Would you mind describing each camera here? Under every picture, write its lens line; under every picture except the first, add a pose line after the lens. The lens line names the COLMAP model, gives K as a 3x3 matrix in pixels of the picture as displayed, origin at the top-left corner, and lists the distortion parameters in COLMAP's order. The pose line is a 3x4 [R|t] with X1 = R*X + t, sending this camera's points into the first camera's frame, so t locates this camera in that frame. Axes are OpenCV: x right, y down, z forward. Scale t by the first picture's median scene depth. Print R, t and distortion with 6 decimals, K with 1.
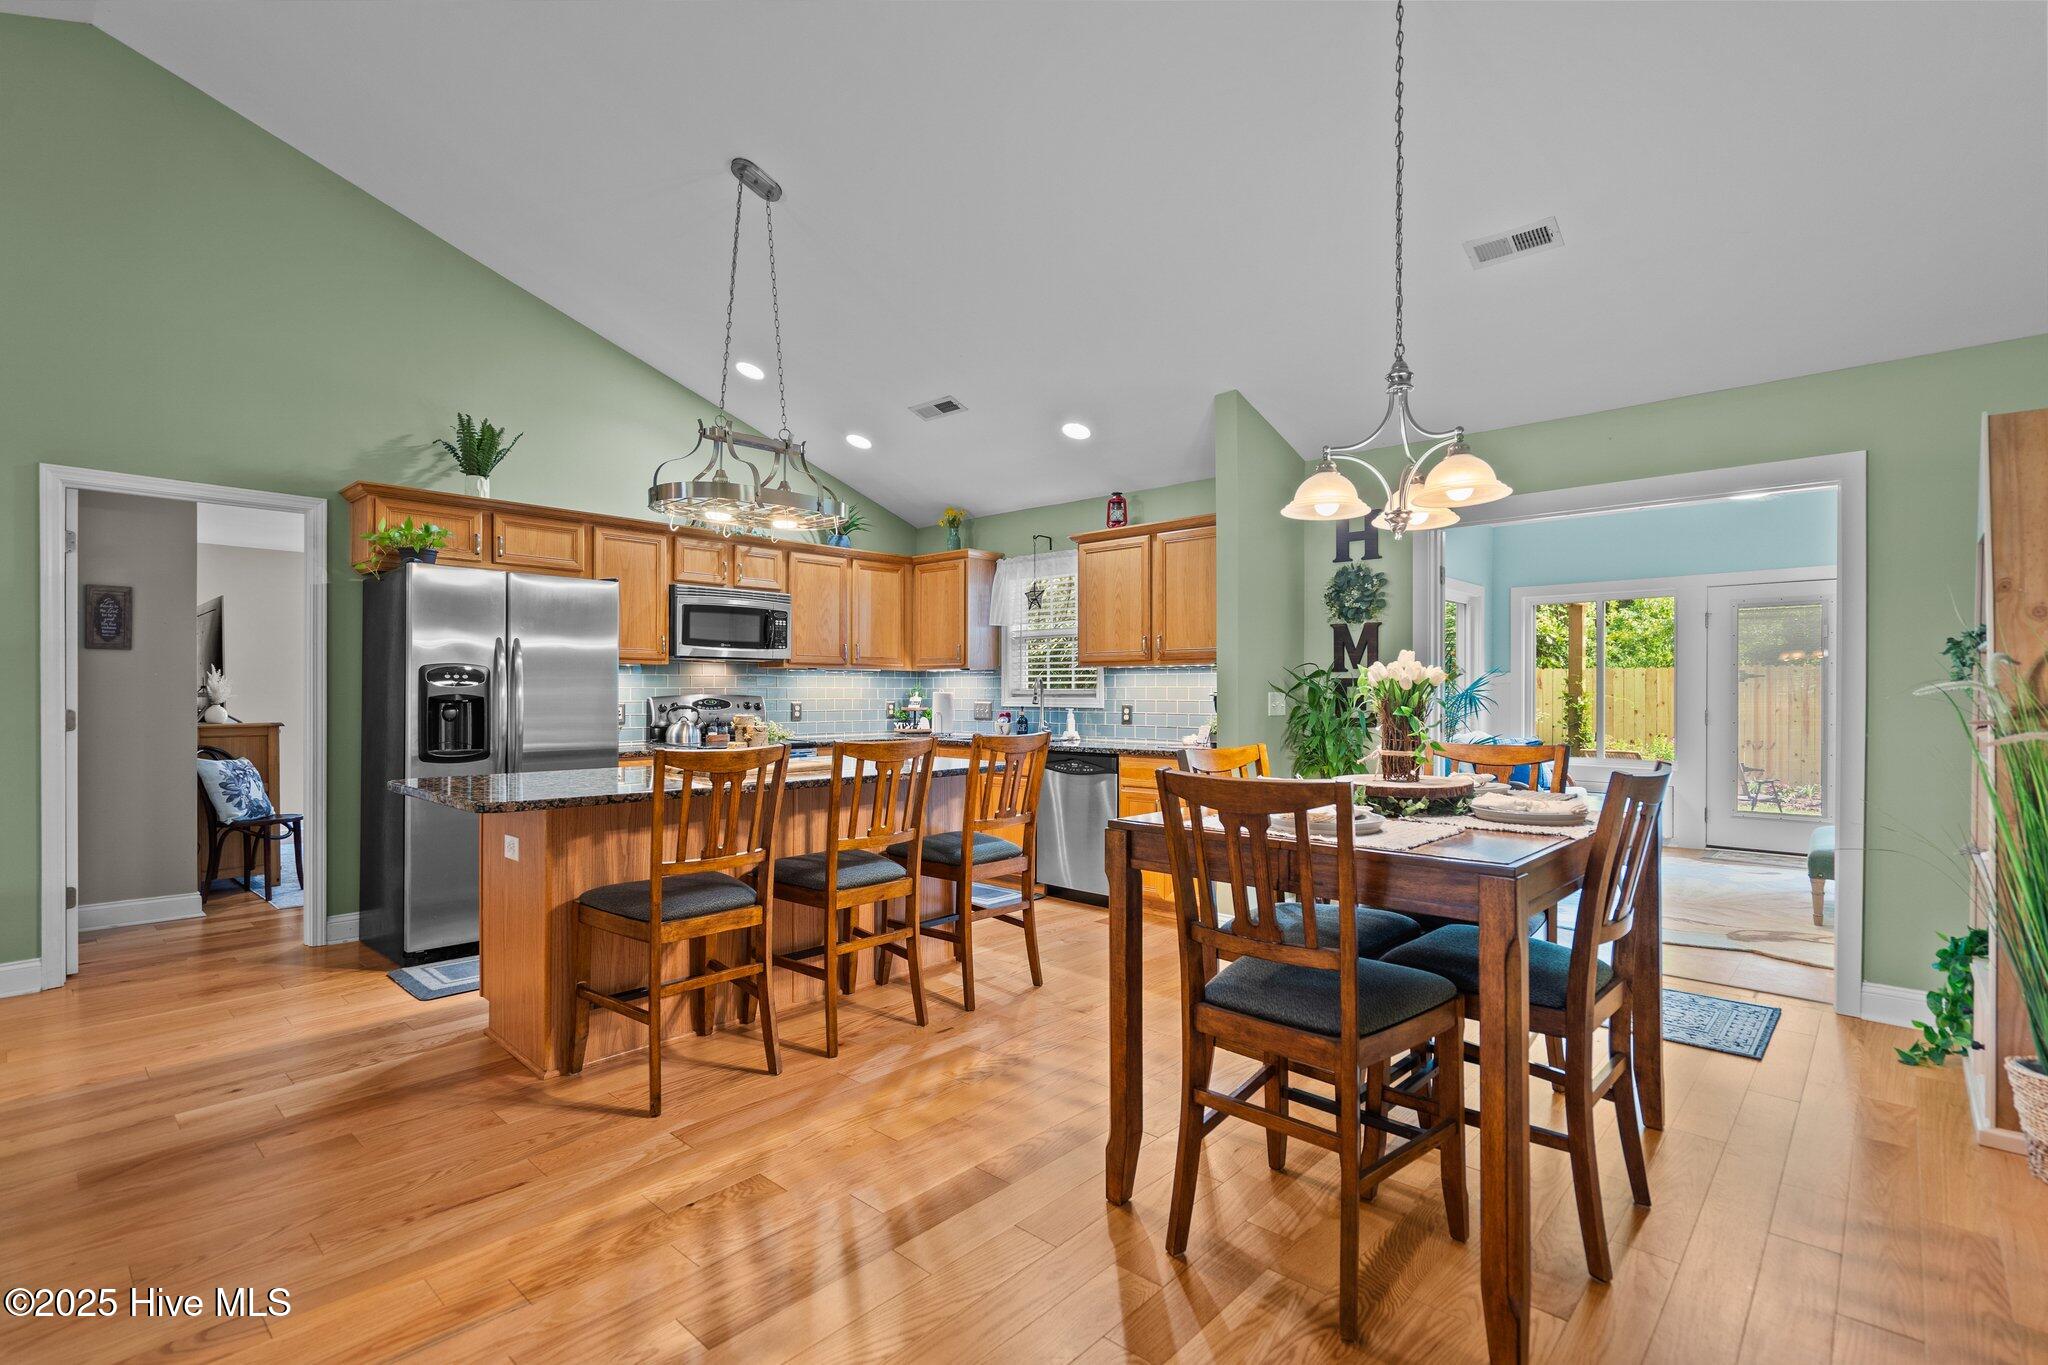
lens RADIAL K [[950.2, 0, 1029.3], [0, 950.2, 692.7], [0, 0, 1]] dist [0.000027, 0.000132]
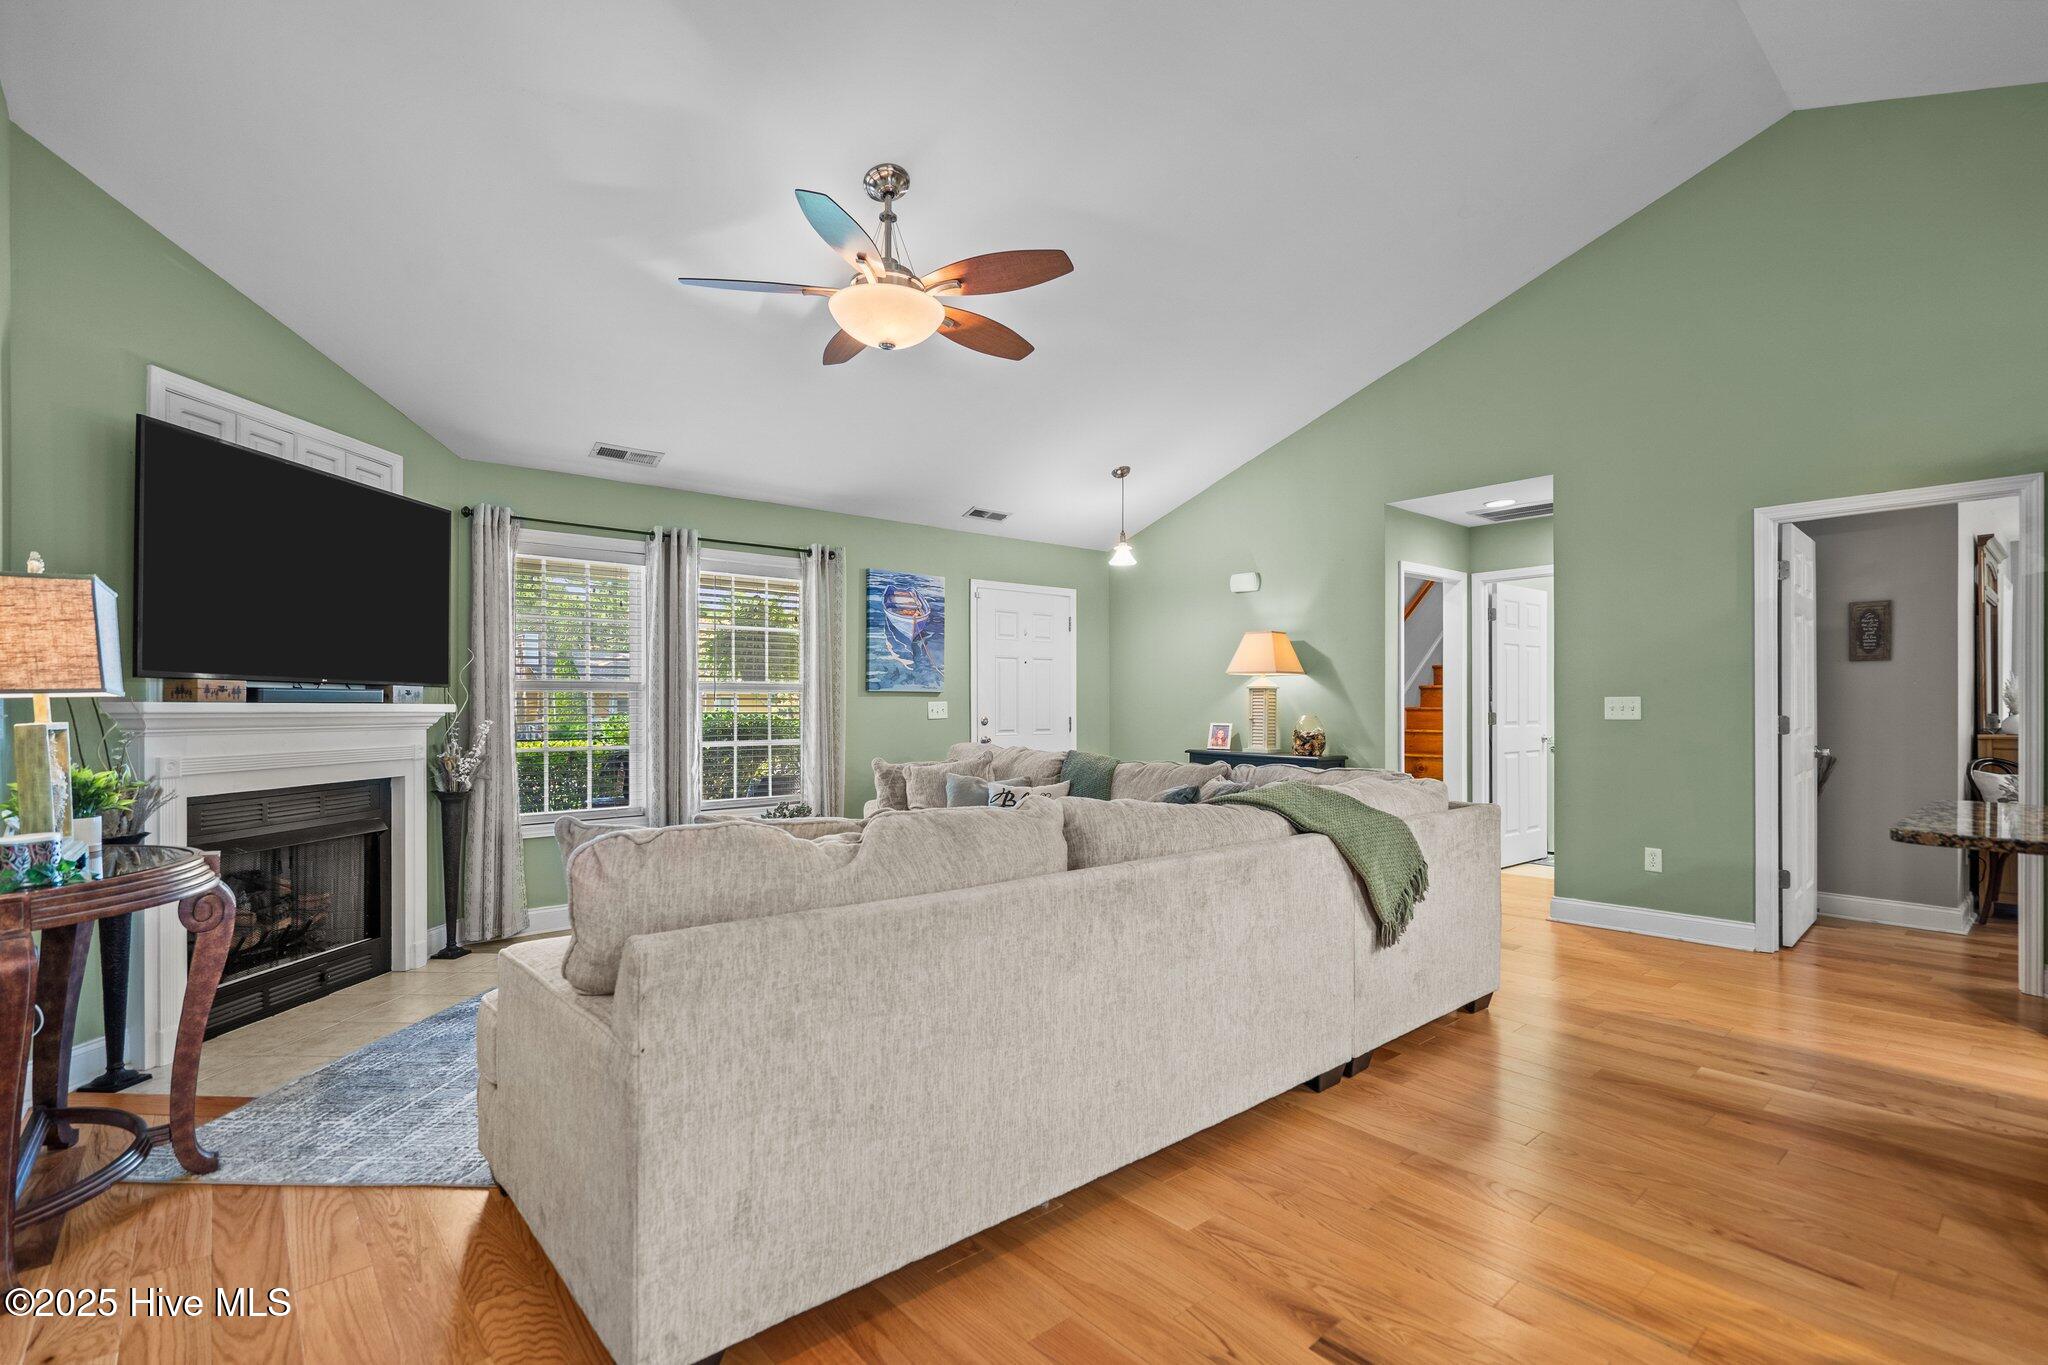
lens RADIAL K [[931.9, 0, 1029.3], [0, 931.9, 704.0], [0, 0, 1]] dist [-0.003427, 0.000395]
pose [[-0.115848, -0.001214, -0.993266, 0.163836], [0.000465, 0.999999, -0.001276, 0.003434], [0.993267, -0.000610, -0.115848, 0.170106]]
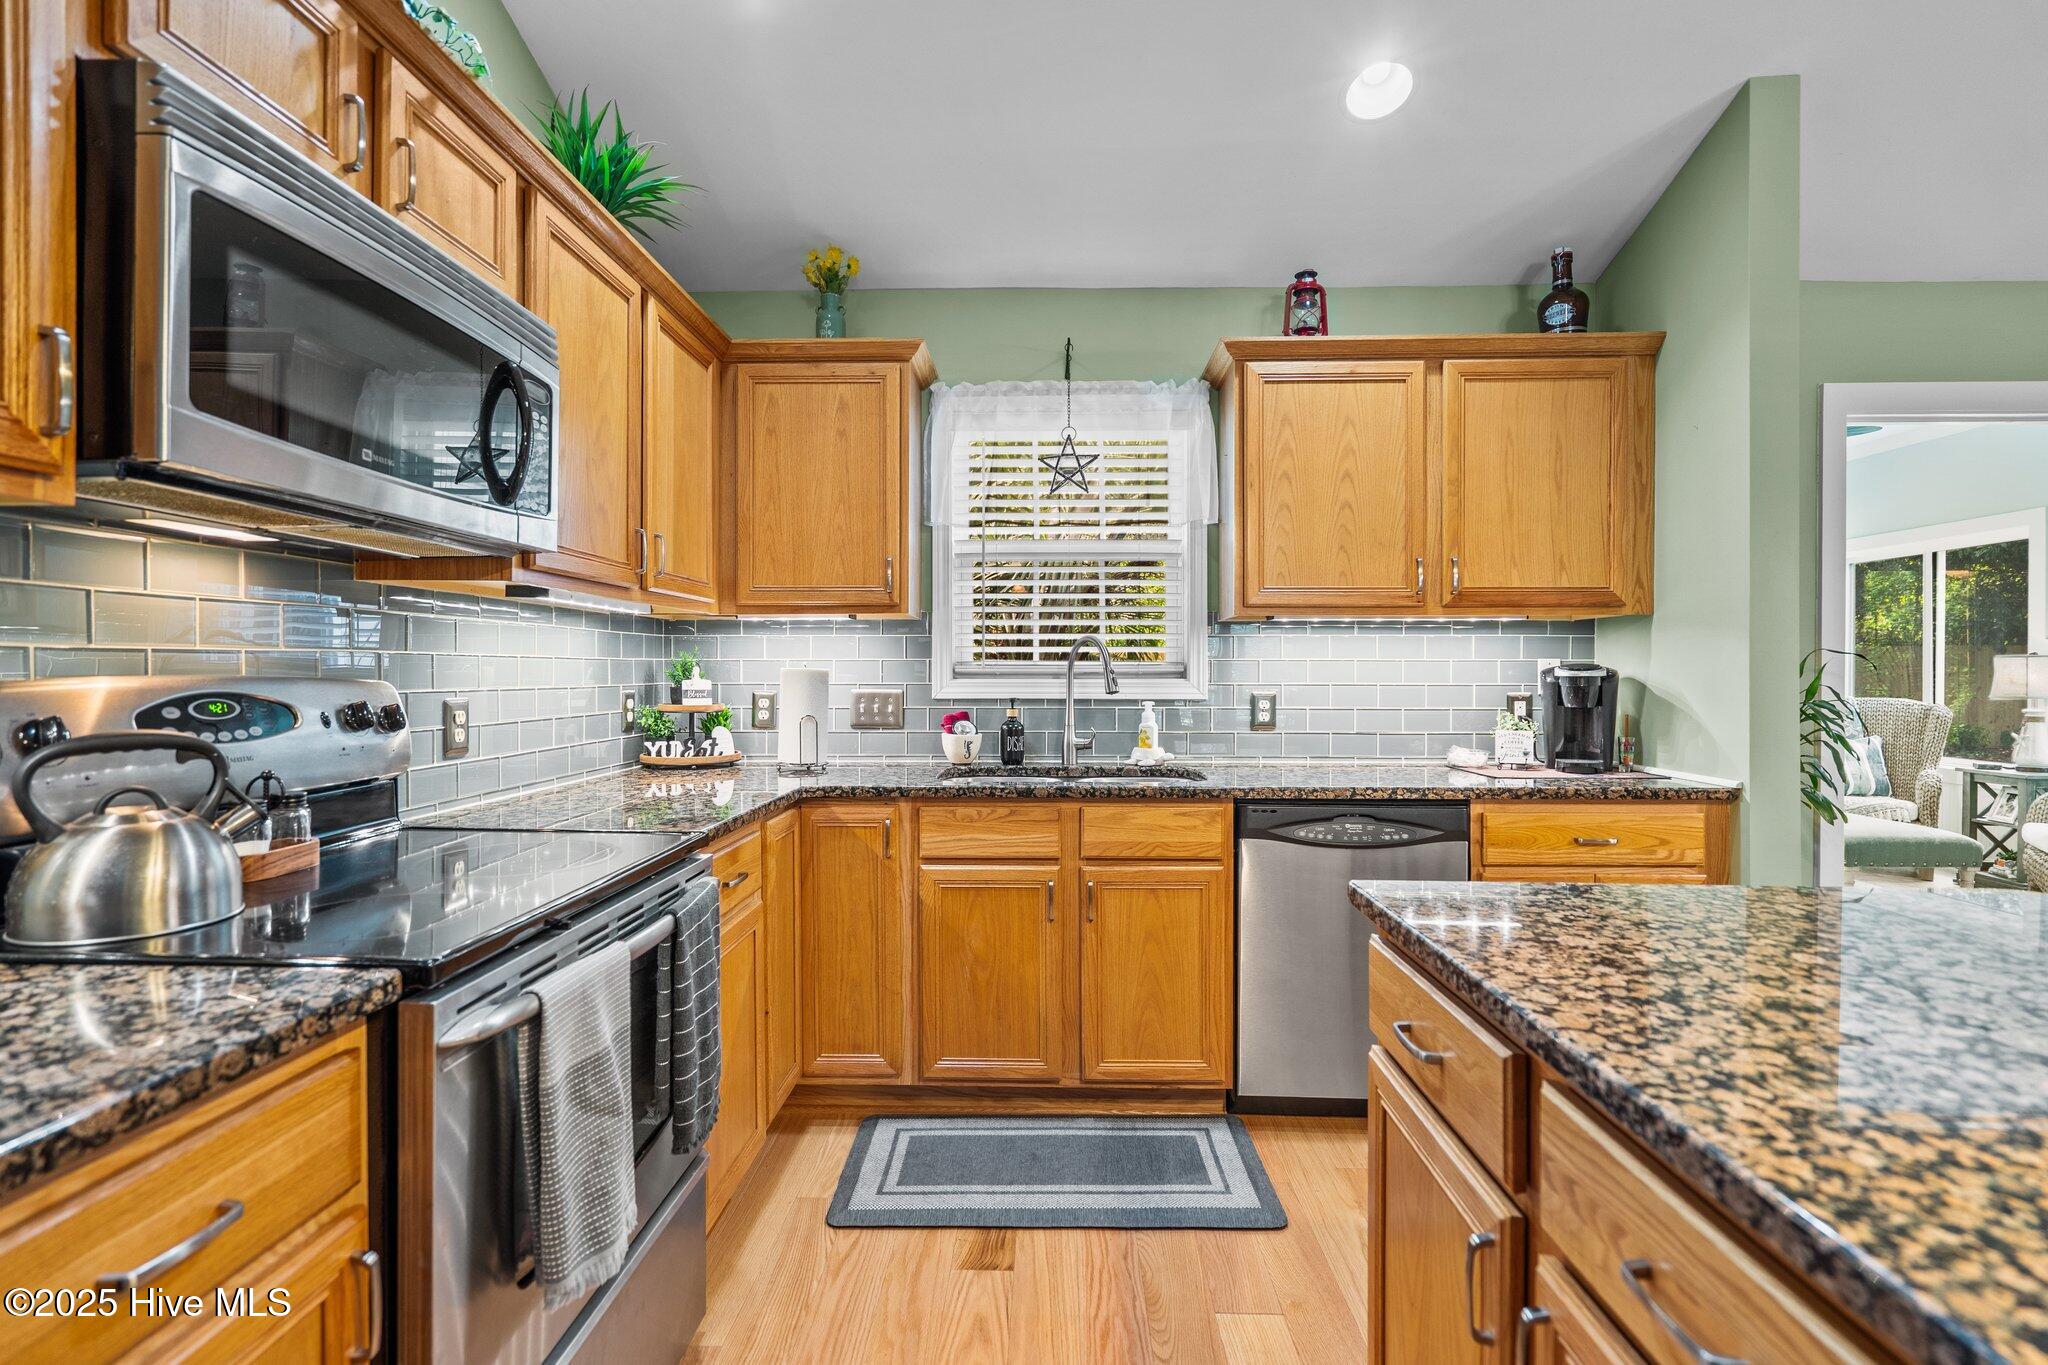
lens RADIAL K [[937.8, 0, 1031.0], [0, 937.8, 675.1], [0, 0, 1]] dist [-0.000569, 0.000438]
pose [[0.757773, -0.003040, 0.652512, -0.378630], [-0.000706, 0.999985, 0.005478, 0.000390], [-0.652518, -0.004611, 0.757759, 0.789893]]
